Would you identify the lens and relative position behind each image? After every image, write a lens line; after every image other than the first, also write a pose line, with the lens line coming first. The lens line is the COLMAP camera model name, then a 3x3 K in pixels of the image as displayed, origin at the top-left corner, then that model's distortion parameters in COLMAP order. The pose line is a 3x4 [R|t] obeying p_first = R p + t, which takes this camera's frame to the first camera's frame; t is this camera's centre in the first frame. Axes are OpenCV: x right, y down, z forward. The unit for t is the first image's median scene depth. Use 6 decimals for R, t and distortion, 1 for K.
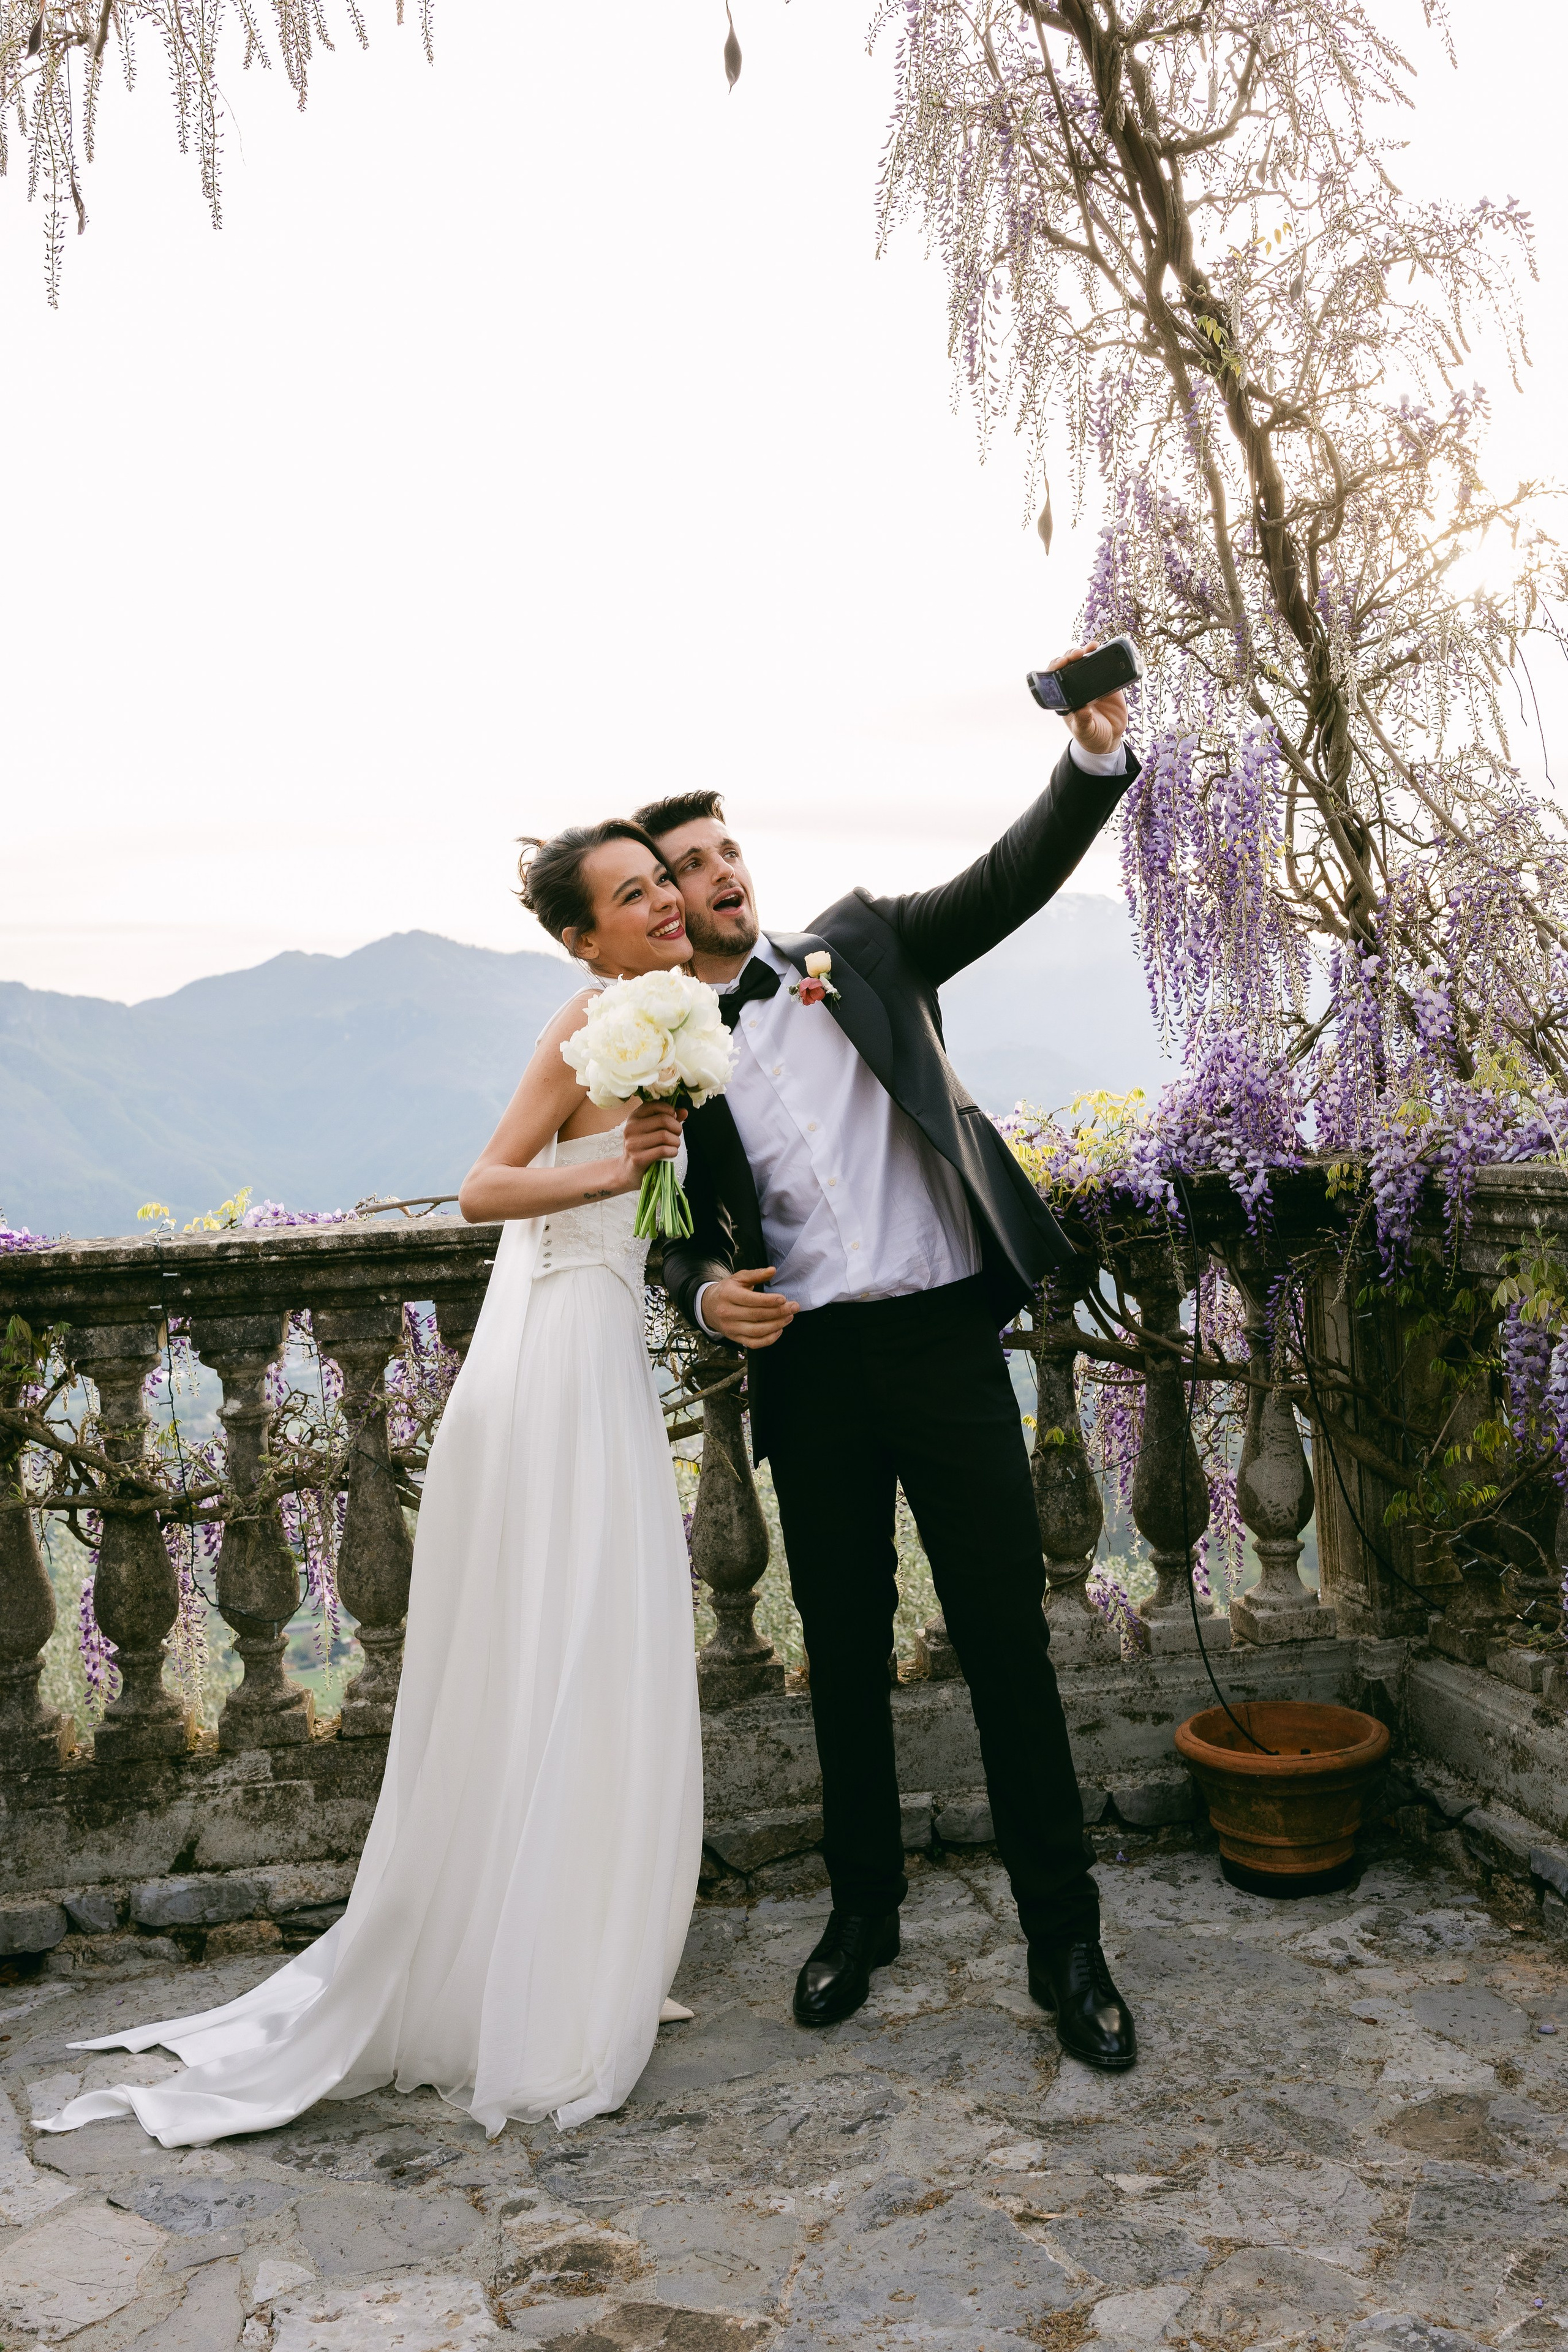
lens RADIAL K [[2216.3, 0, 781.5], [0, 2216.3, 1170.5], [0, 0, 1]] dist [-0.000123, 0.000000]
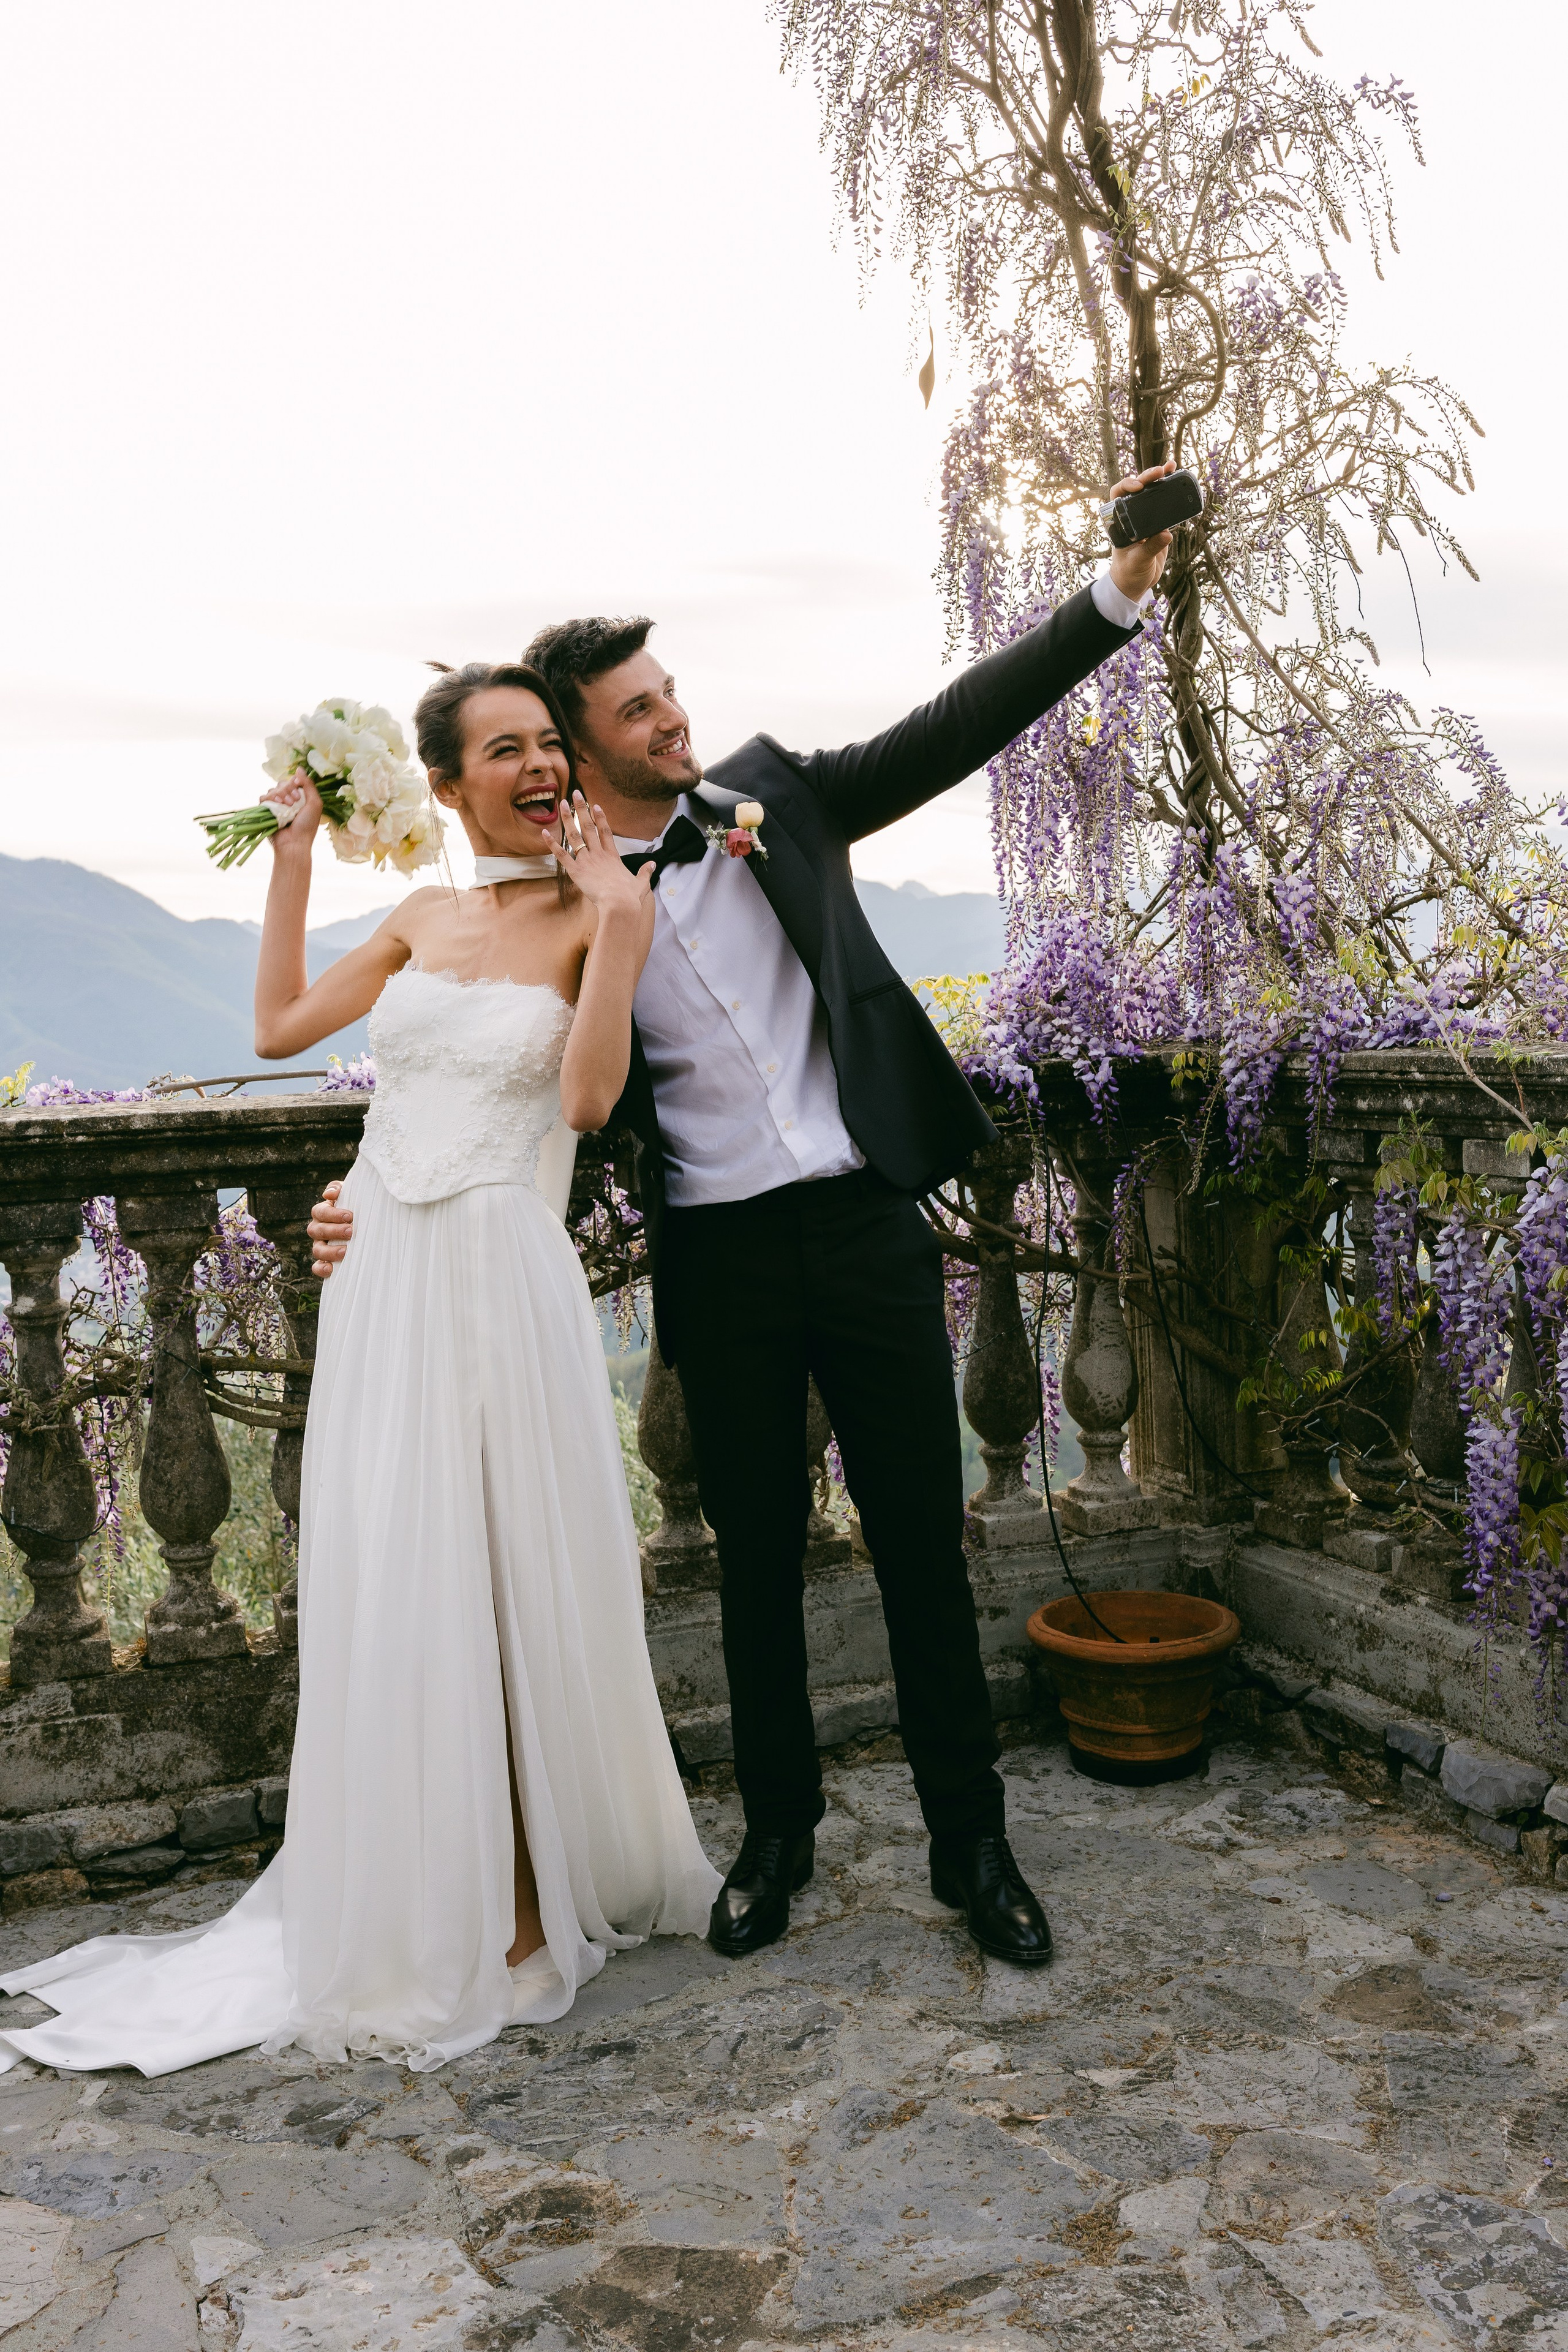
lens RADIAL K [[2216.3, 0, 771.7], [0, 2216.3, 1166.0], [0, 0, 1]] dist [-0.000123, 0.000000]
pose [[0.979884, 0.003916, 0.199529, -0.131167], [-0.010200, 0.999483, 0.030478, 0.020019], [-0.199307, -0.031900, 0.979418, 0.062647]]
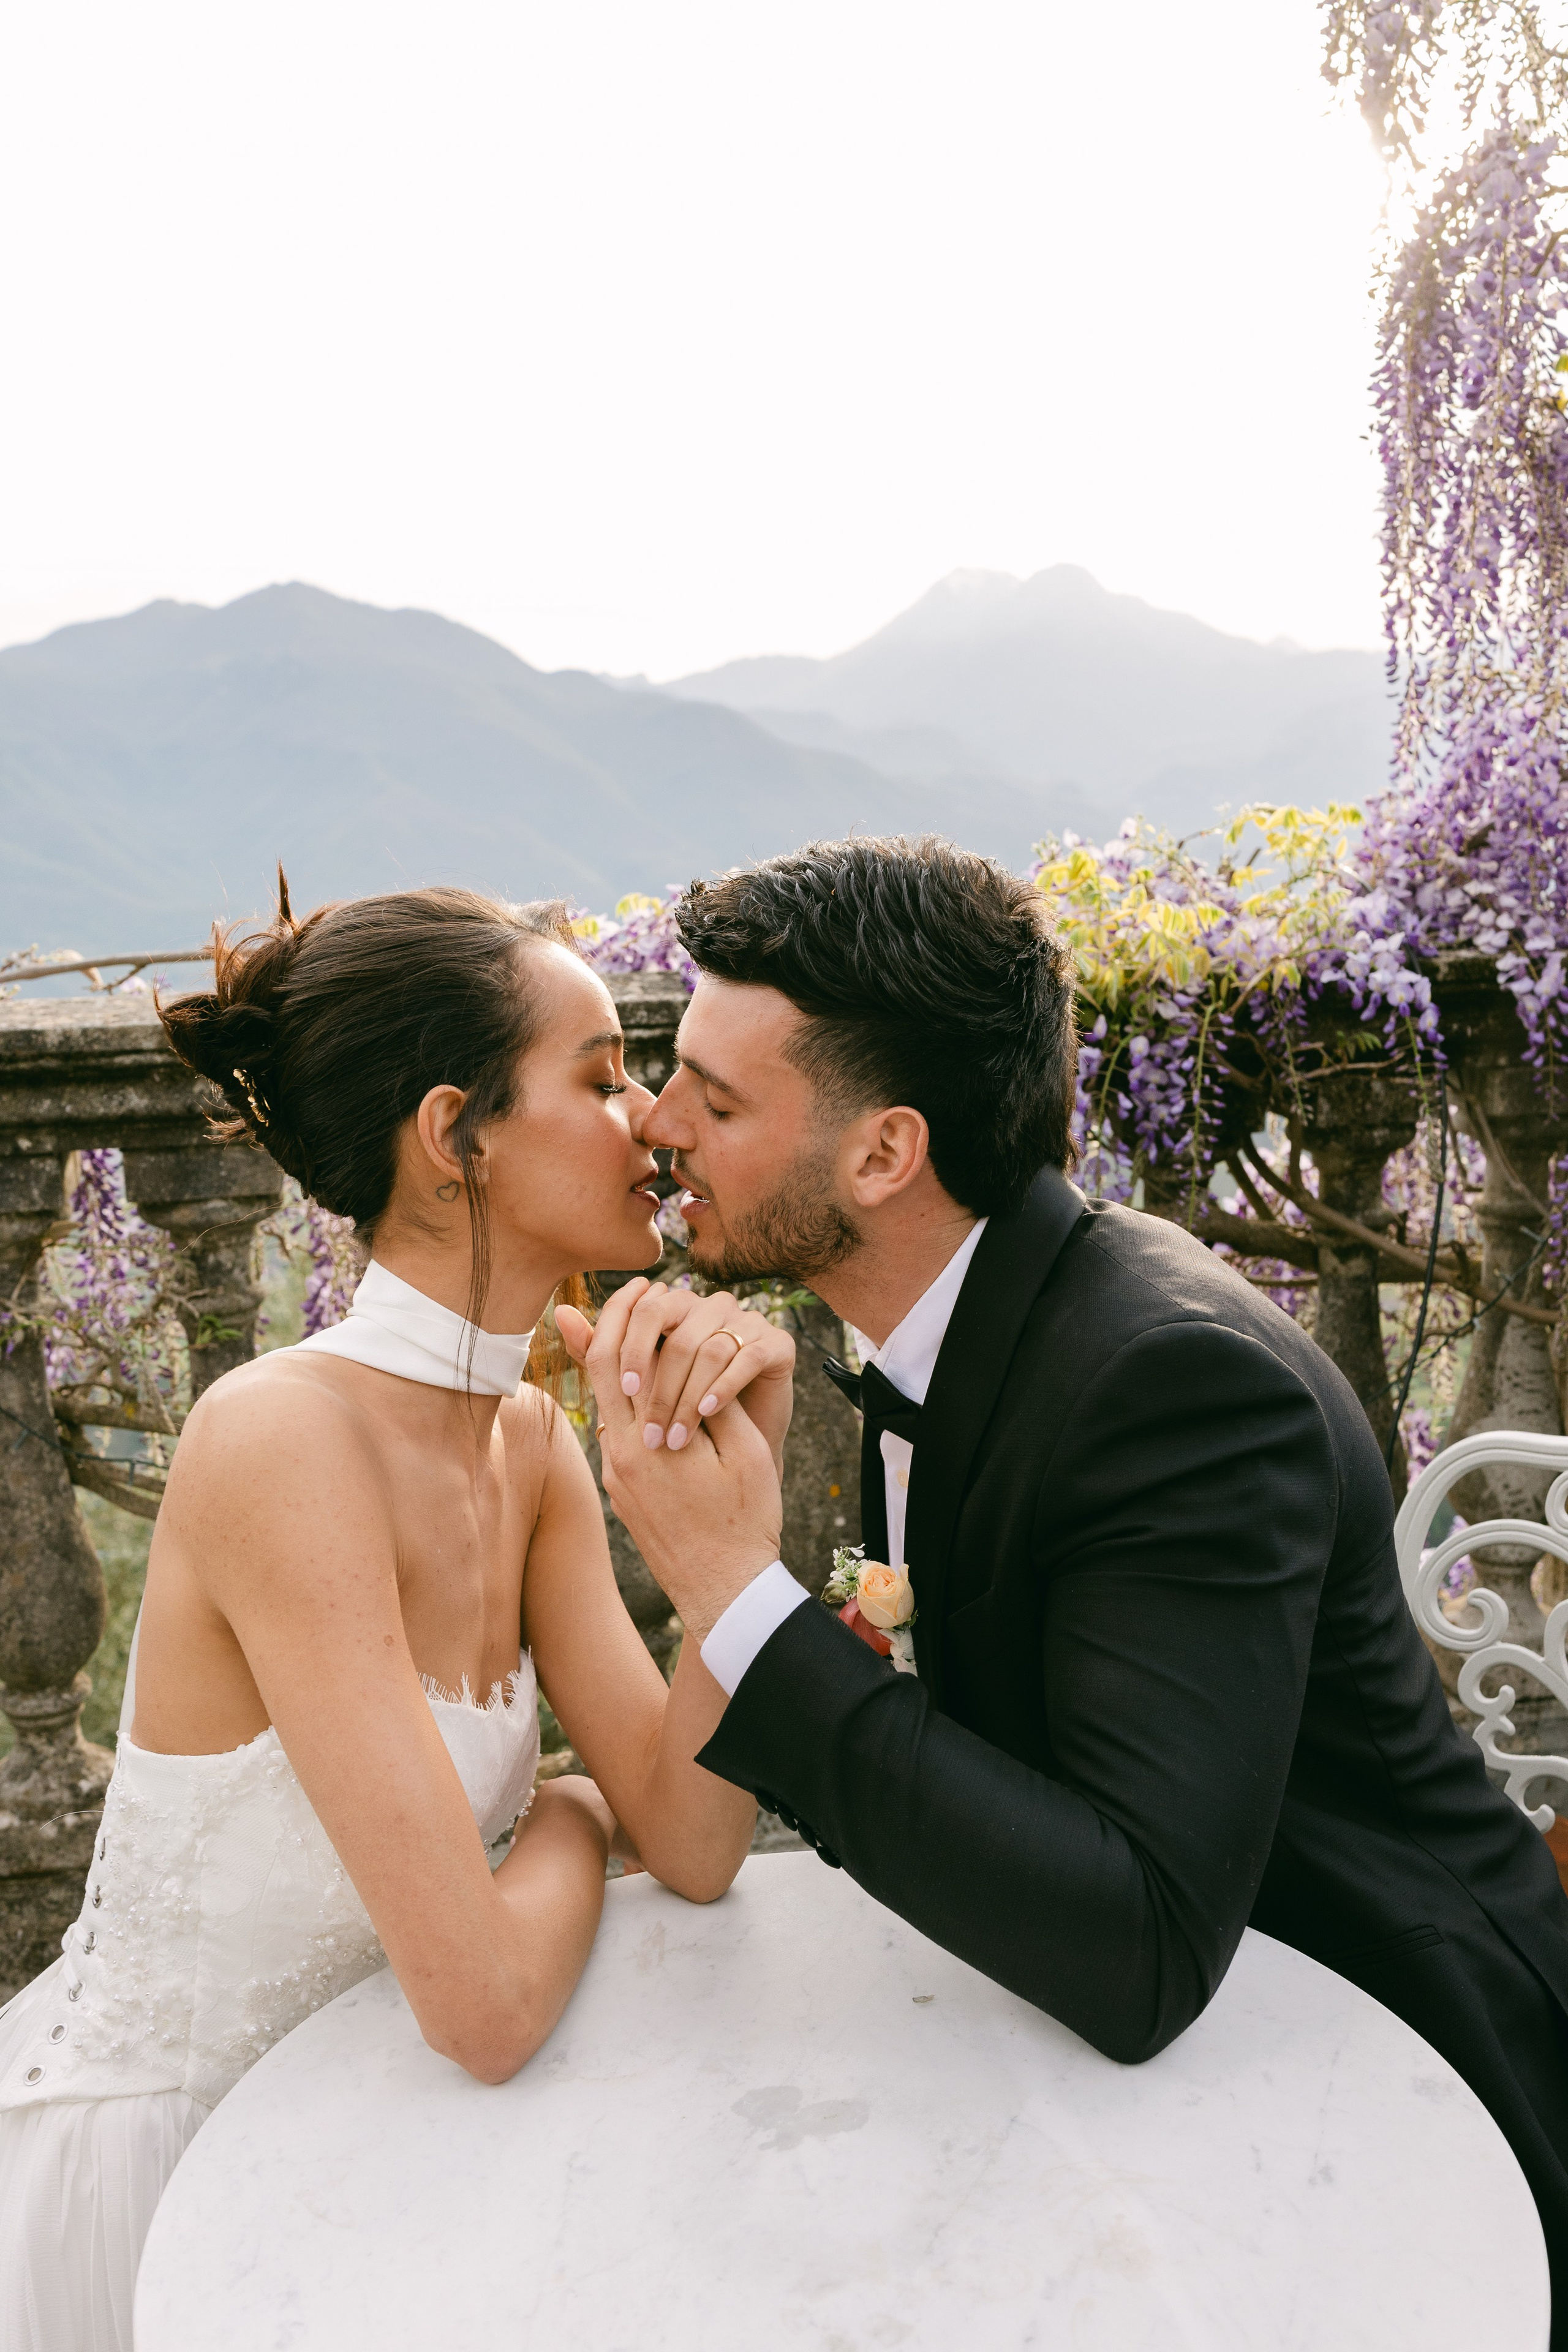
lens RADIAL K [[2216.3, 0, 782.9], [0, 2216.3, 1170.8], [0, 0, 1]] dist [-0.000123, 0.000000]
pose [[0.998240, 0.024563, 0.053985, -0.019001], [-0.032109, 0.989103, 0.143683, -0.022210], [-0.049867, -0.145163, 0.988150, 0.436895]]
